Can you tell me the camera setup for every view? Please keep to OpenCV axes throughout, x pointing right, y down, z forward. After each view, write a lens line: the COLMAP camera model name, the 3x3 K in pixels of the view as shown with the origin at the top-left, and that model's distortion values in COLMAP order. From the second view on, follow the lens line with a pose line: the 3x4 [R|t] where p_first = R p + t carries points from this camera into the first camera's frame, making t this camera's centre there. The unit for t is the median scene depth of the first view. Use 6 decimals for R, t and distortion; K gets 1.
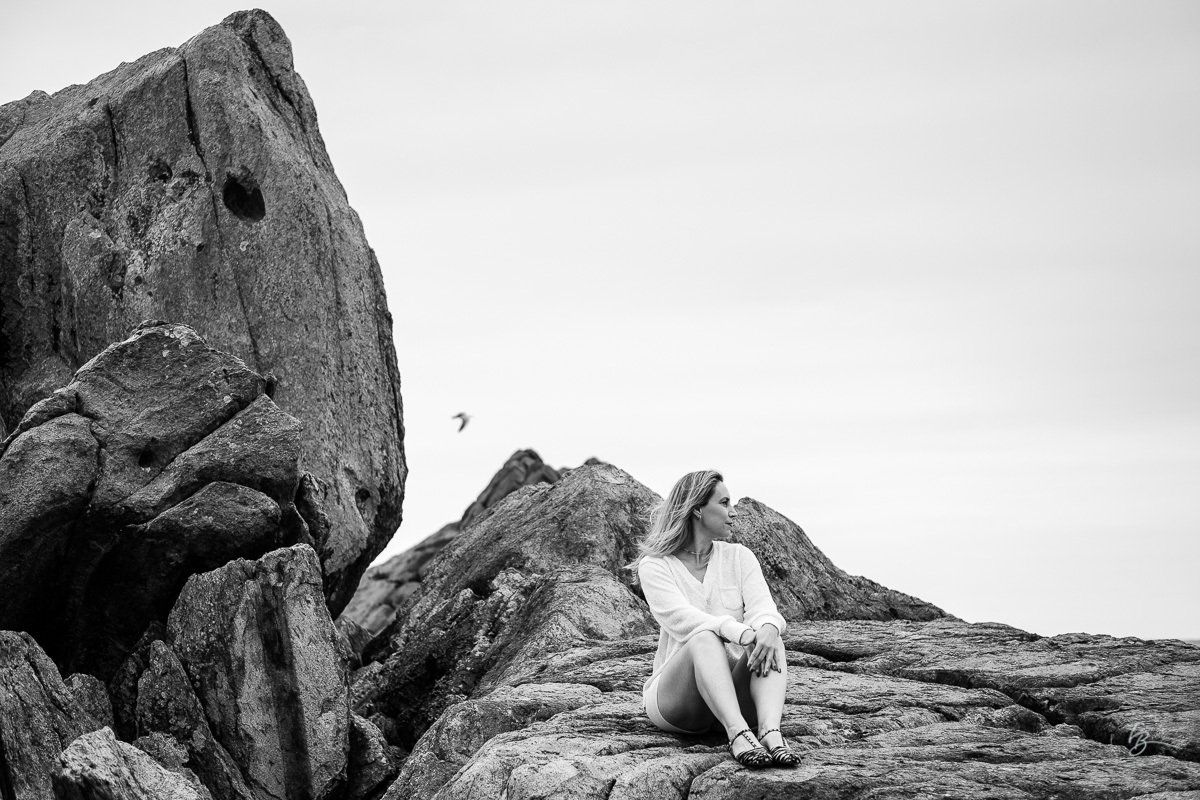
lens RADIAL K [[3535.0, 0, 601.2], [0, 3535.0, 400.7], [0, 0, 1]] dist [0.107120, 0.000000]
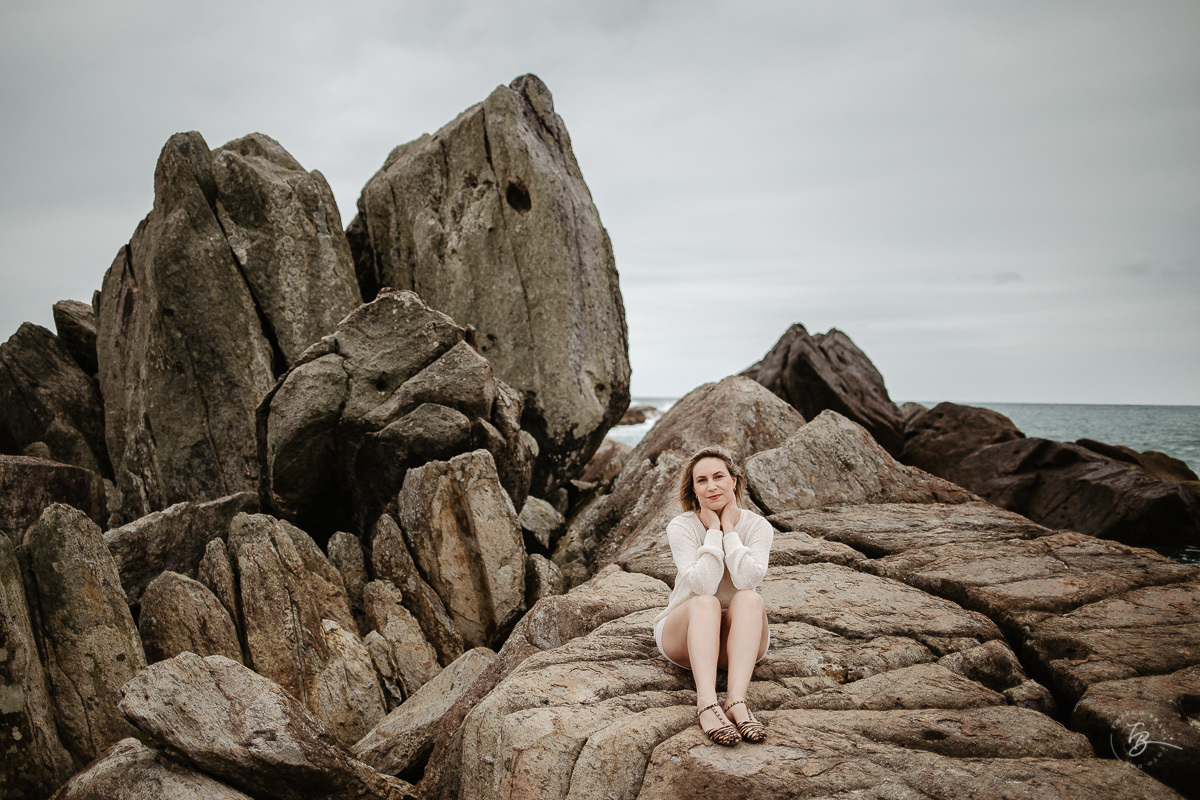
lens RADIAL K [[1258.2, 0, 594.6], [0, 1258.2, 395.0], [0, 0, 1]] dist [-0.052777, 0.000000]
pose [[0.963645, 0.022960, -0.266197, 0.089085], [0.005622, 0.994338, 0.106116, -0.033034], [0.267126, -0.103755, 0.958060, 0.534523]]
